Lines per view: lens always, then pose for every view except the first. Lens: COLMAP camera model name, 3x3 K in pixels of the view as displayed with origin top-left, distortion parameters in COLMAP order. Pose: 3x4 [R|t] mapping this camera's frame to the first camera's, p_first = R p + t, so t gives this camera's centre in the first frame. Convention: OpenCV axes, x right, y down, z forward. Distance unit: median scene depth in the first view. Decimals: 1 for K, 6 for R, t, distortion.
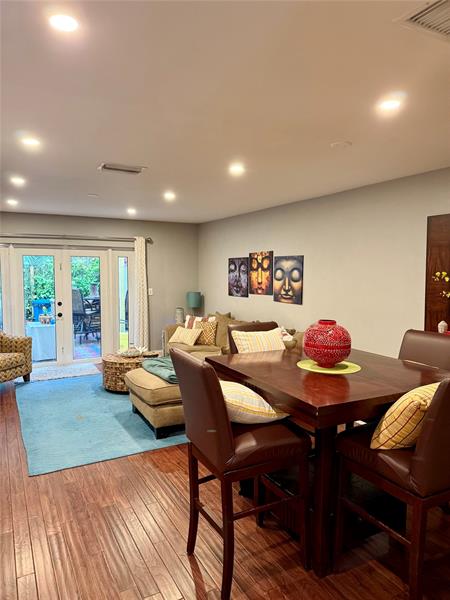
lens RADIAL K [[424.4, 0, 225.0], [0, 424.4, 300.0], [0, 0, 1]] dist [0.146443, -0.188361]
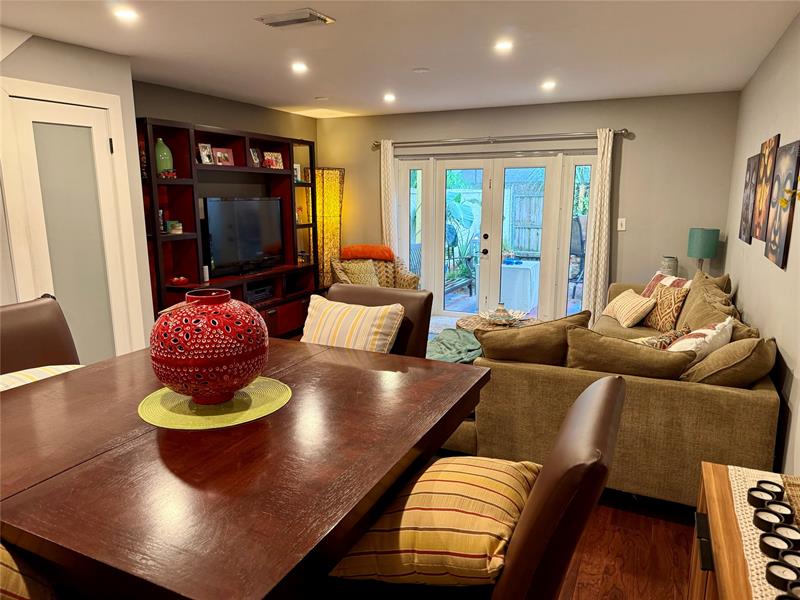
lens RADIAL K [[565.8, 0, 400.0], [0, 565.8, 300.0], [0, 0, 1]] dist [0.146443, -0.188361]
pose [[0.597526, 0.147771, -0.788116, 0.287005], [-0.056244, 0.988175, 0.142639, -0.013223], [0.799875, -0.040904, 0.598772, 0.293709]]
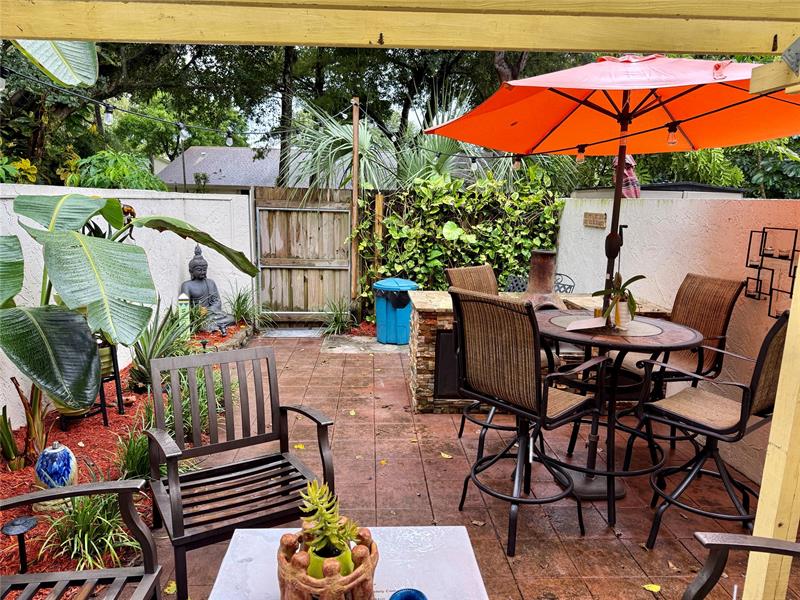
lens RADIAL K [[565.8, 0, 400.0], [0, 565.8, 300.0], [0, 0, 1]] dist [0.146443, -0.188361]
pose [[0.904918, 0.100130, -0.413640, -0.350135], [-0.058514, 0.991971, 0.112117, -0.071165], [0.421545, -0.077253, 0.903511, 0.917965]]
